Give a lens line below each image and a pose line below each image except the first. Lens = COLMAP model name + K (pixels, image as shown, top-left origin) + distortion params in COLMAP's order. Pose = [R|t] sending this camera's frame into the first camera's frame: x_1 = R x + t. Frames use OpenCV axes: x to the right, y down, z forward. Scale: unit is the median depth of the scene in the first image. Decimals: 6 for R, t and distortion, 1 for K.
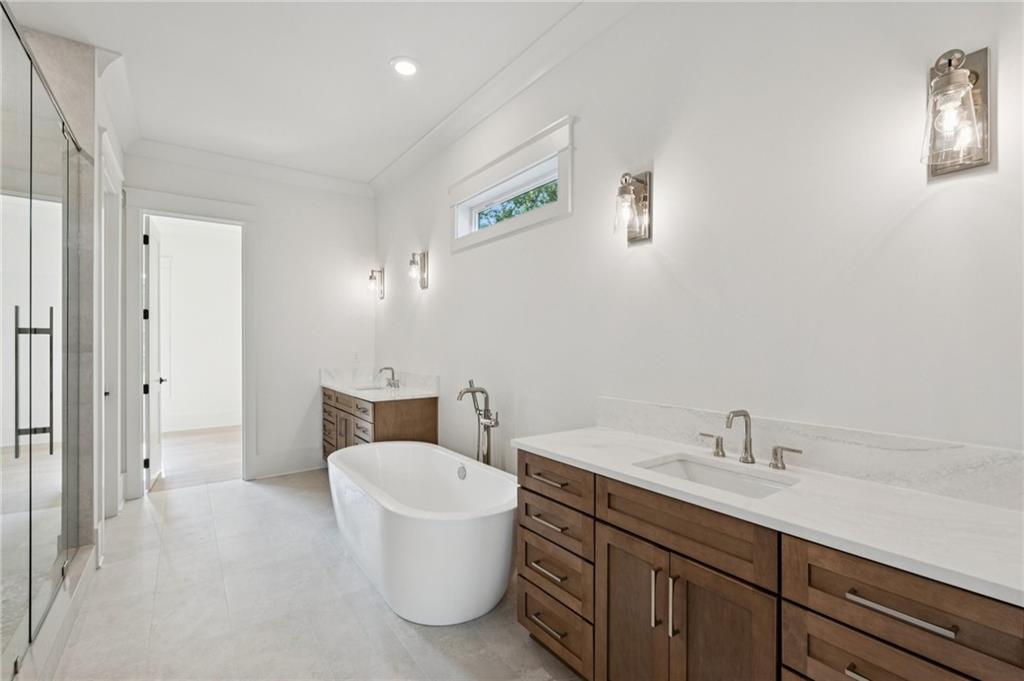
lens RADIAL K [[449.4, 0, 510.7], [0, 449.4, 347.8], [0, 0, 1]] dist [-0.000520, 0.000014]
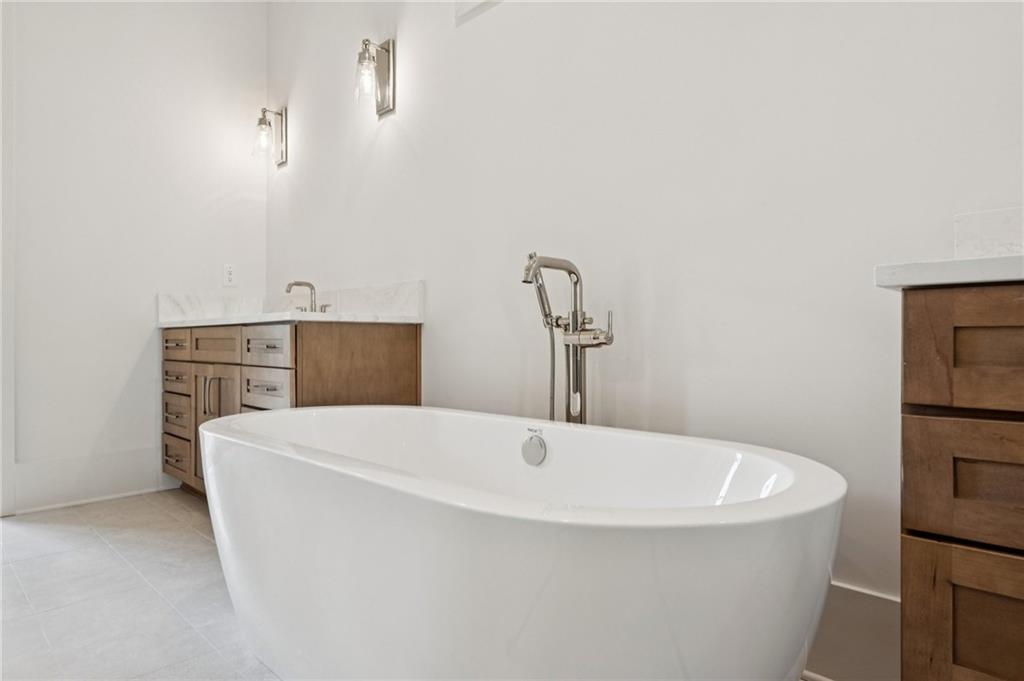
lens RADIAL K [[616.6, 0, 512.0], [0, 616.6, 340.5], [0, 0, 1]] dist [-0.002209, -0.001816]
pose [[0.988853, -0.002554, 0.148875, -0.166377], [0.004566, 0.999903, -0.013180, 0.138392], [-0.148827, 0.013713, 0.988768, 0.322584]]
